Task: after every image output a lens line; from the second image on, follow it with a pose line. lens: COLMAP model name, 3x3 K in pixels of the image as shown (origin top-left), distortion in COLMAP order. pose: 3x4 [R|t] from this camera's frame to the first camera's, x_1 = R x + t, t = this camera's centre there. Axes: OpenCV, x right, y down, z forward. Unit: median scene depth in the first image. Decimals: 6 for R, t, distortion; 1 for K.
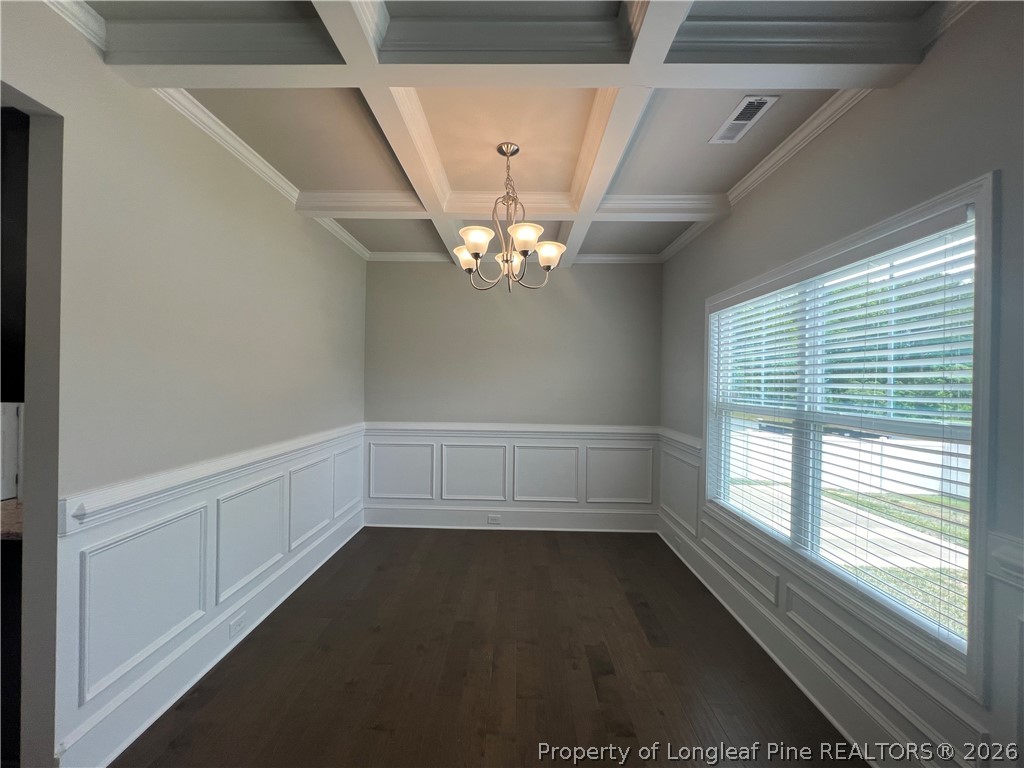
lens RADIAL K [[408.6, 0, 511.2], [0, 408.6, 385.2], [0, 0, 1]] dist [-0.009556, 0.000962]
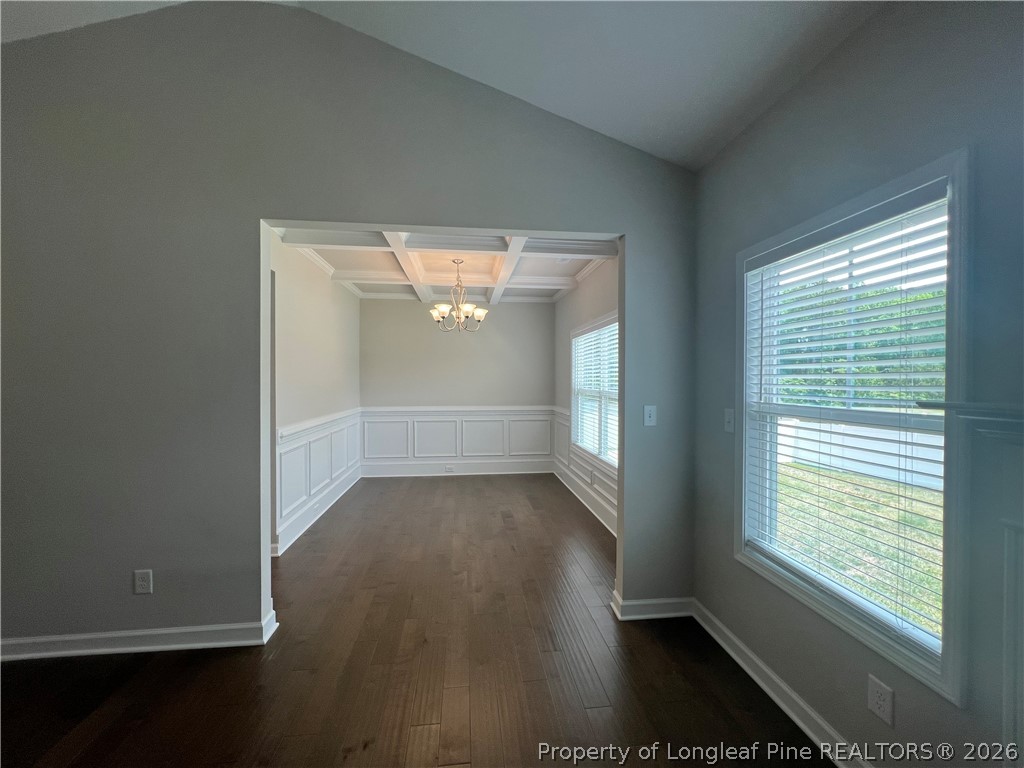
lens RADIAL K [[408.6, 0, 511.9], [0, 408.6, 376.9], [0, 0, 1]] dist [-0.009556, 0.000962]
pose [[0.990752, -0.014023, 0.134962, -0.016767], [0.015134, 0.999860, -0.007208, -0.000259], [-0.134842, 0.009184, 0.990825, -0.733416]]
